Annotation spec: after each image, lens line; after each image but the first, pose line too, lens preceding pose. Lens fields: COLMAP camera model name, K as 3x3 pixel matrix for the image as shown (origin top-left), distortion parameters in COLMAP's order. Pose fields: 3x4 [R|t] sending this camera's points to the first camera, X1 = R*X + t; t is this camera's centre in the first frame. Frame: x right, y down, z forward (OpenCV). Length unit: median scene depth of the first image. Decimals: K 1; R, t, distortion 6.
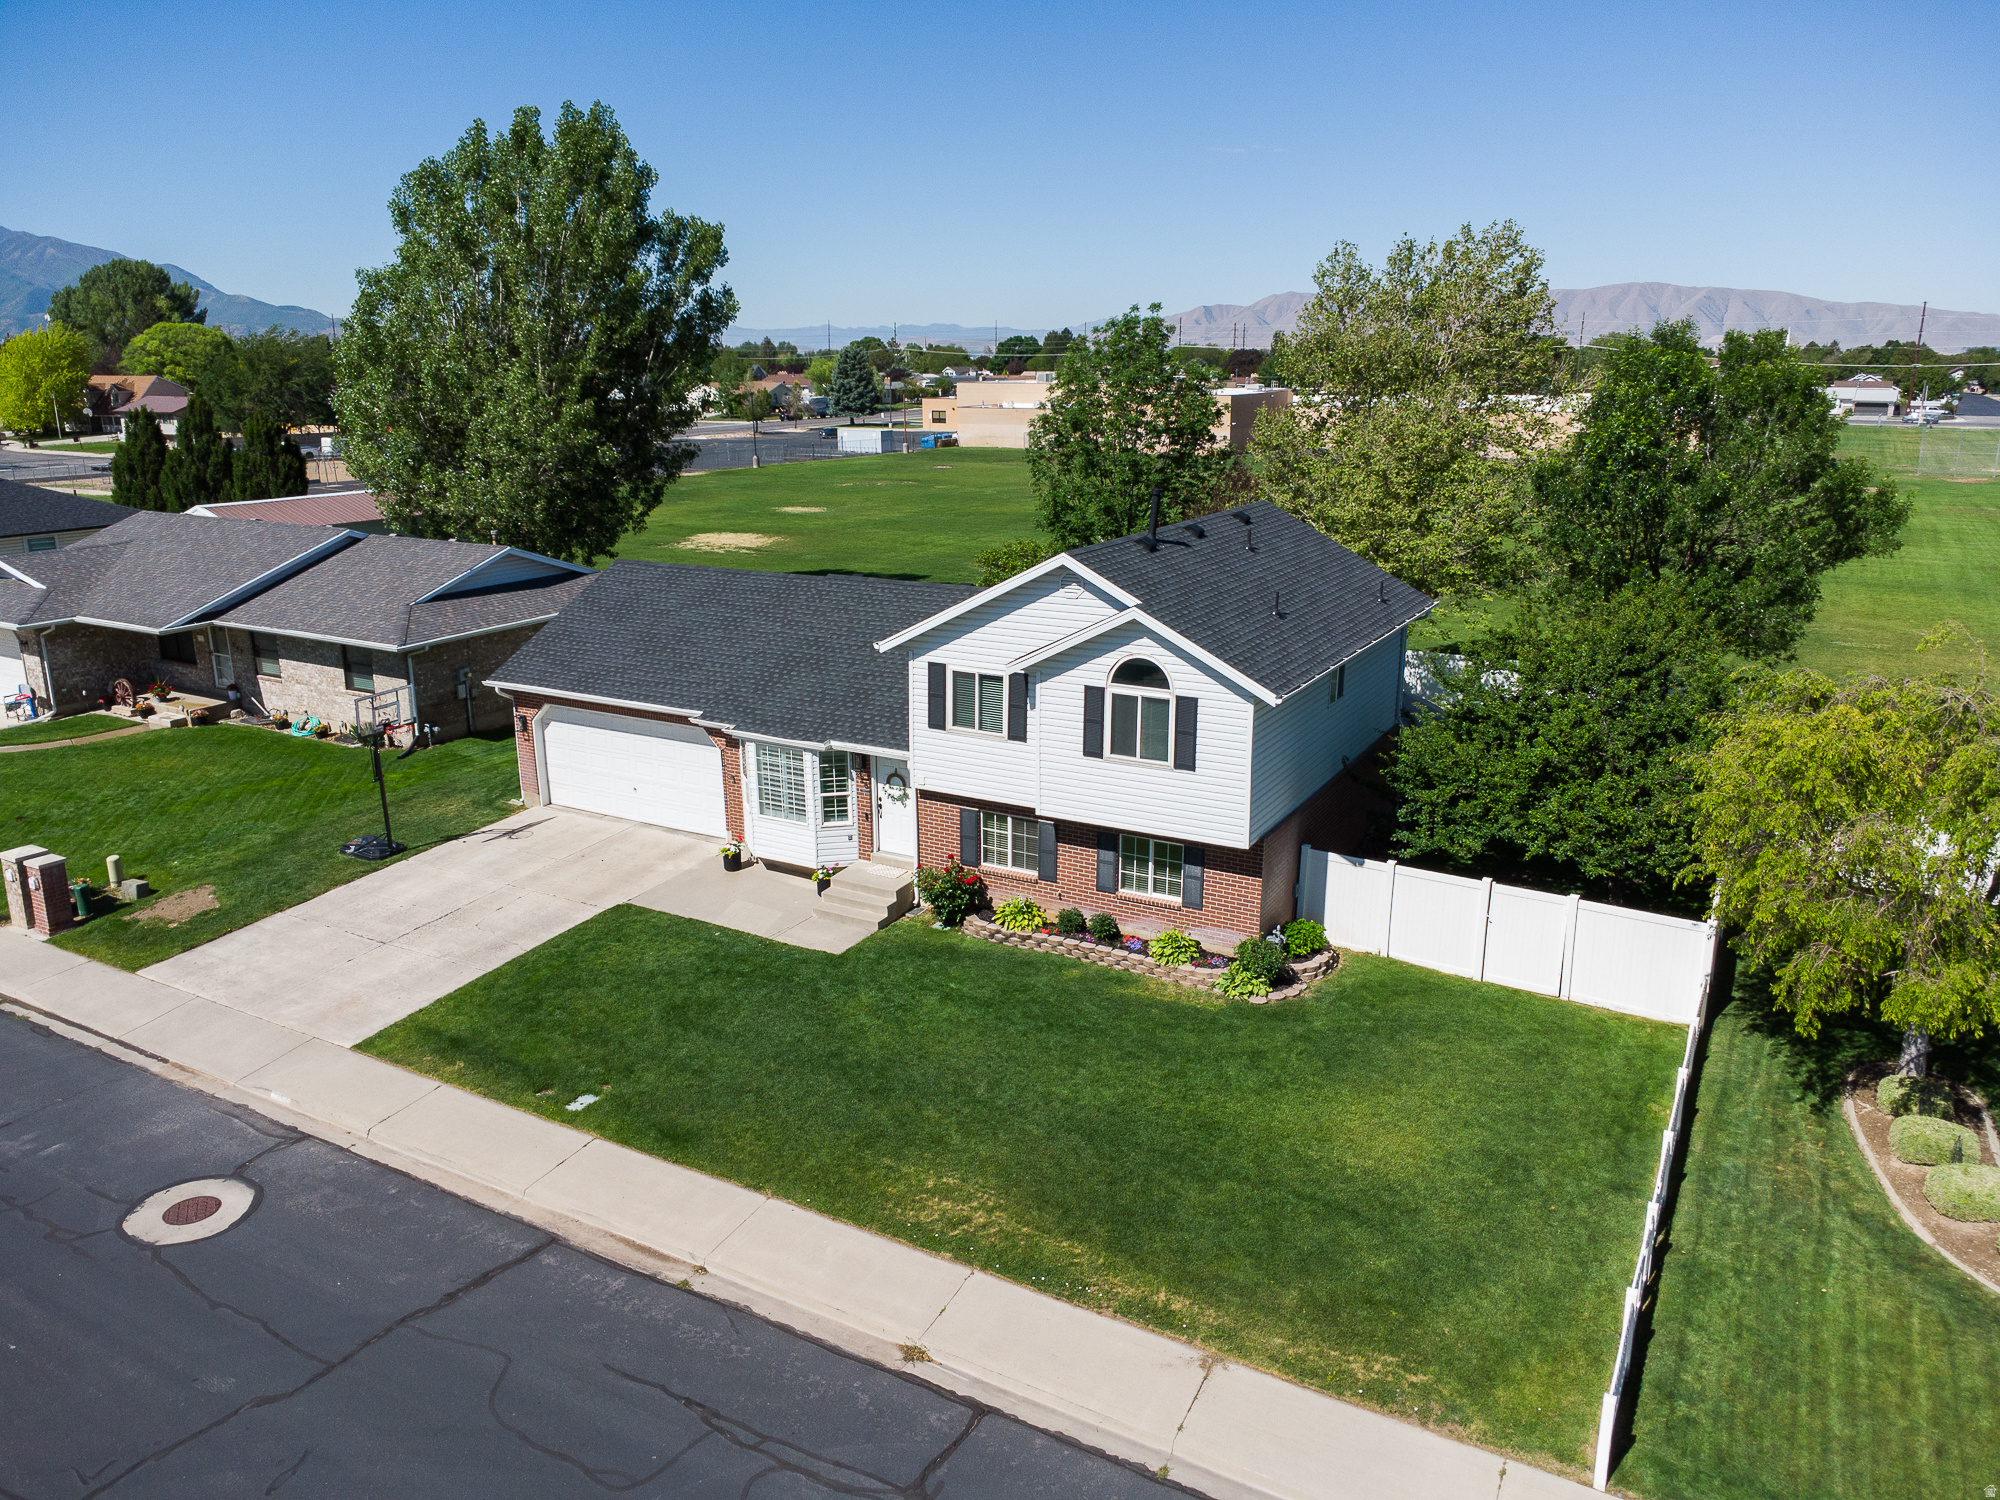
lens RADIAL K [[1450.9, 0, 1000.0], [0, 1450.9, 750.0], [0, 0, 1]] dist [0.001473, 0.001214]
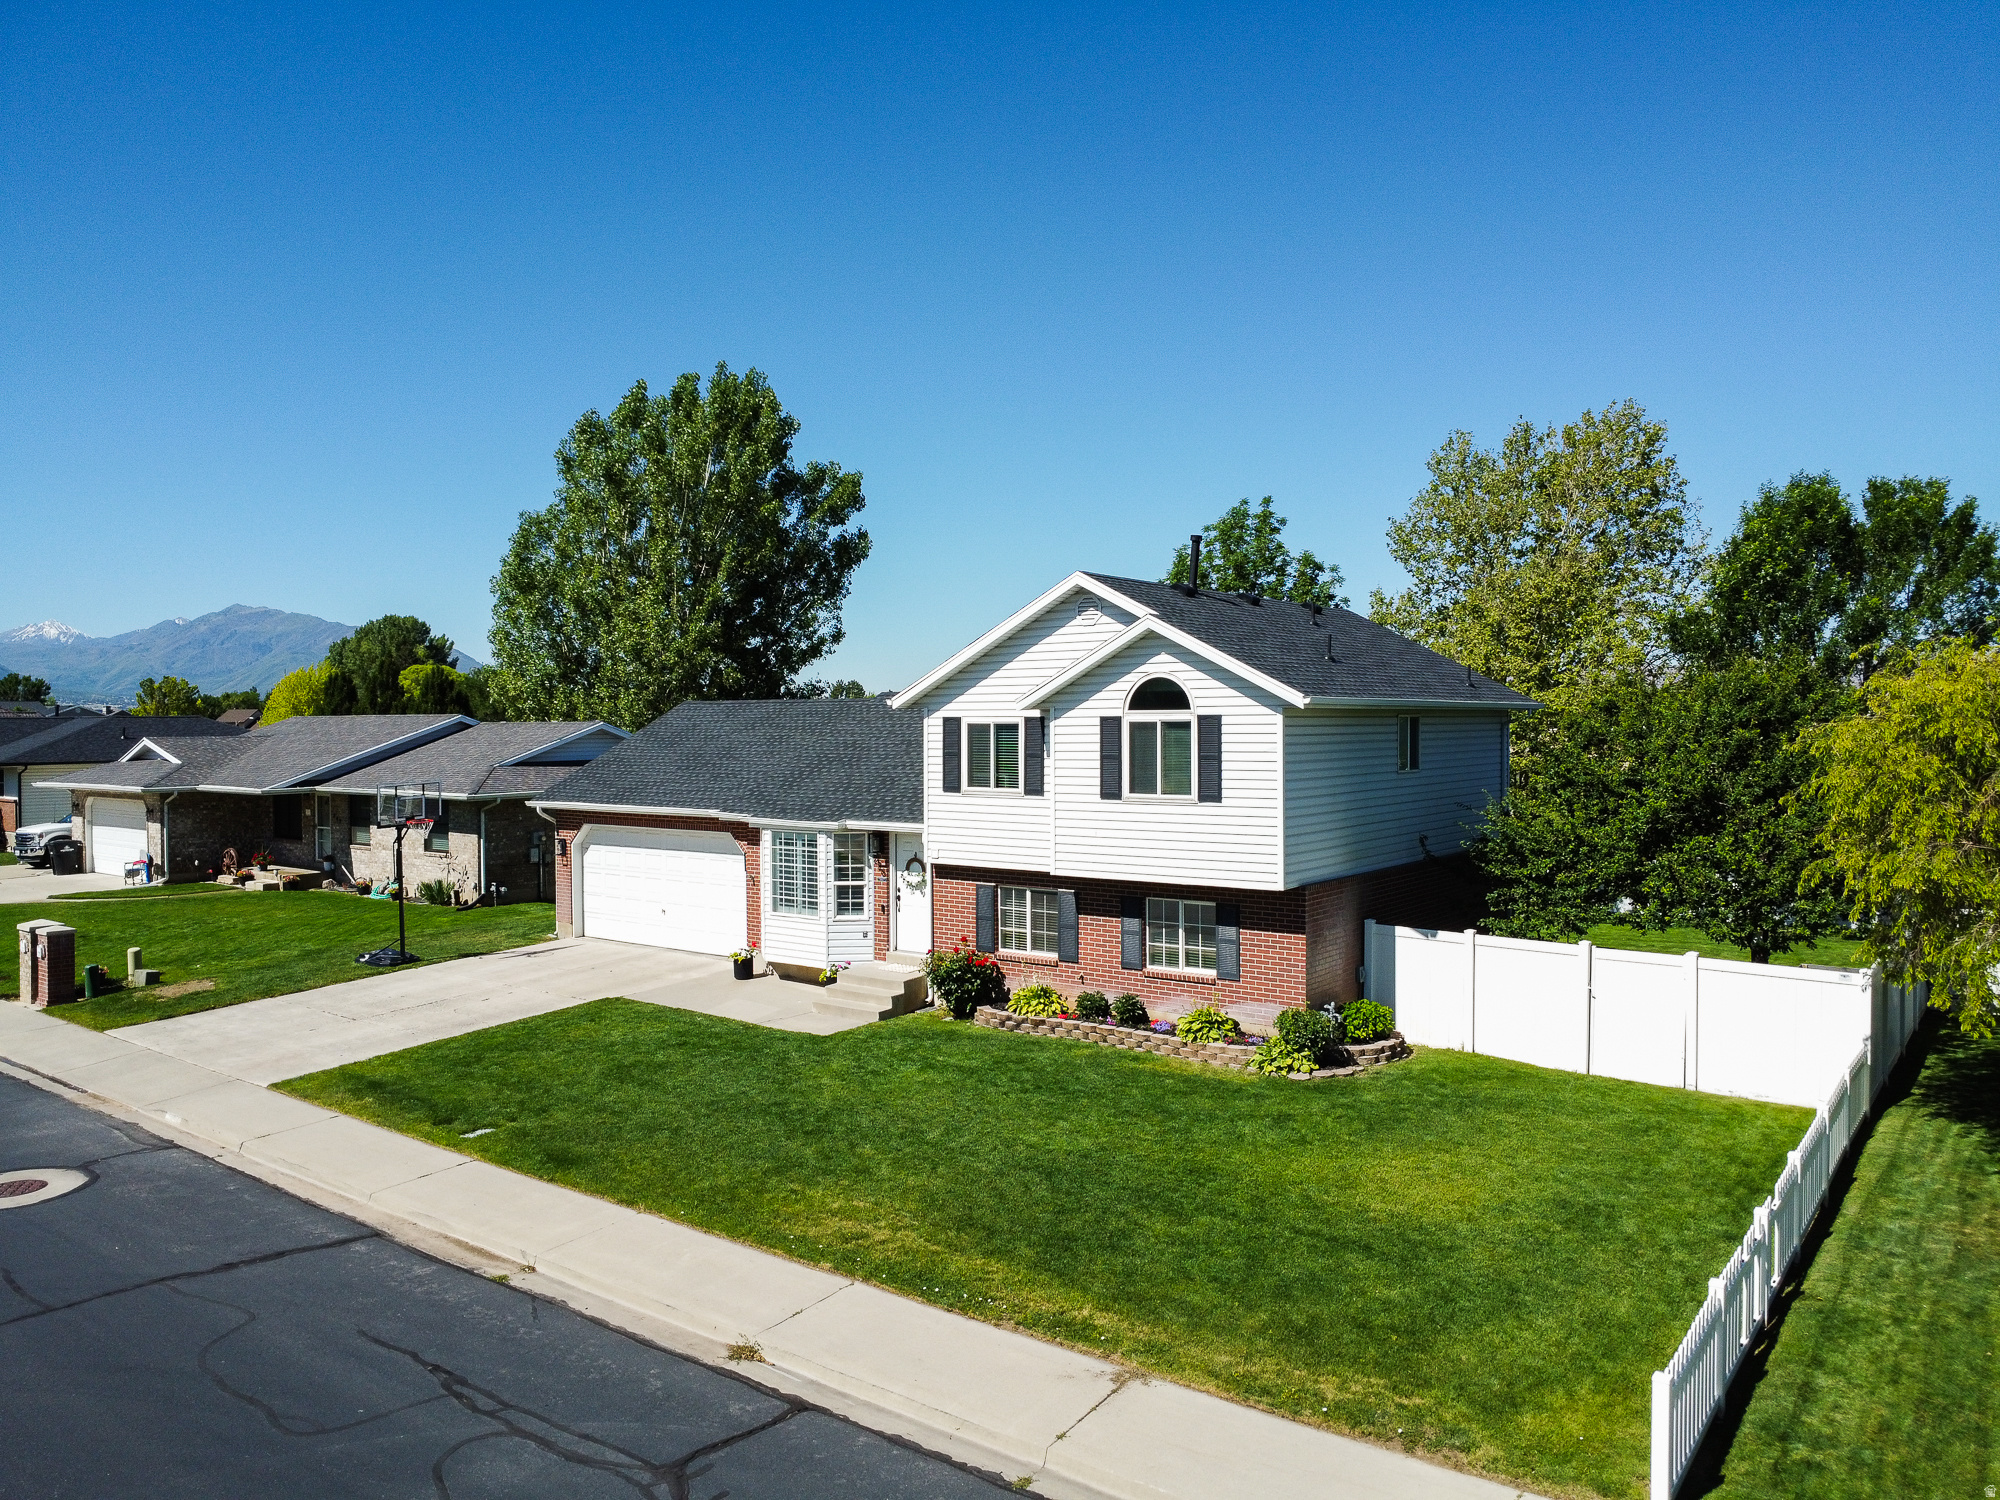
lens RADIAL K [[1454.0, 0, 1000.0], [0, 1454.0, 750.0], [0, 0, 1]] dist [-0.031732, -0.000115]
pose [[0.990731, 0.002561, -0.135811, 0.111392], [-0.036098, 0.968833, -0.245069, 0.184370], [0.130950, 0.247700, 0.959946, 0.134851]]
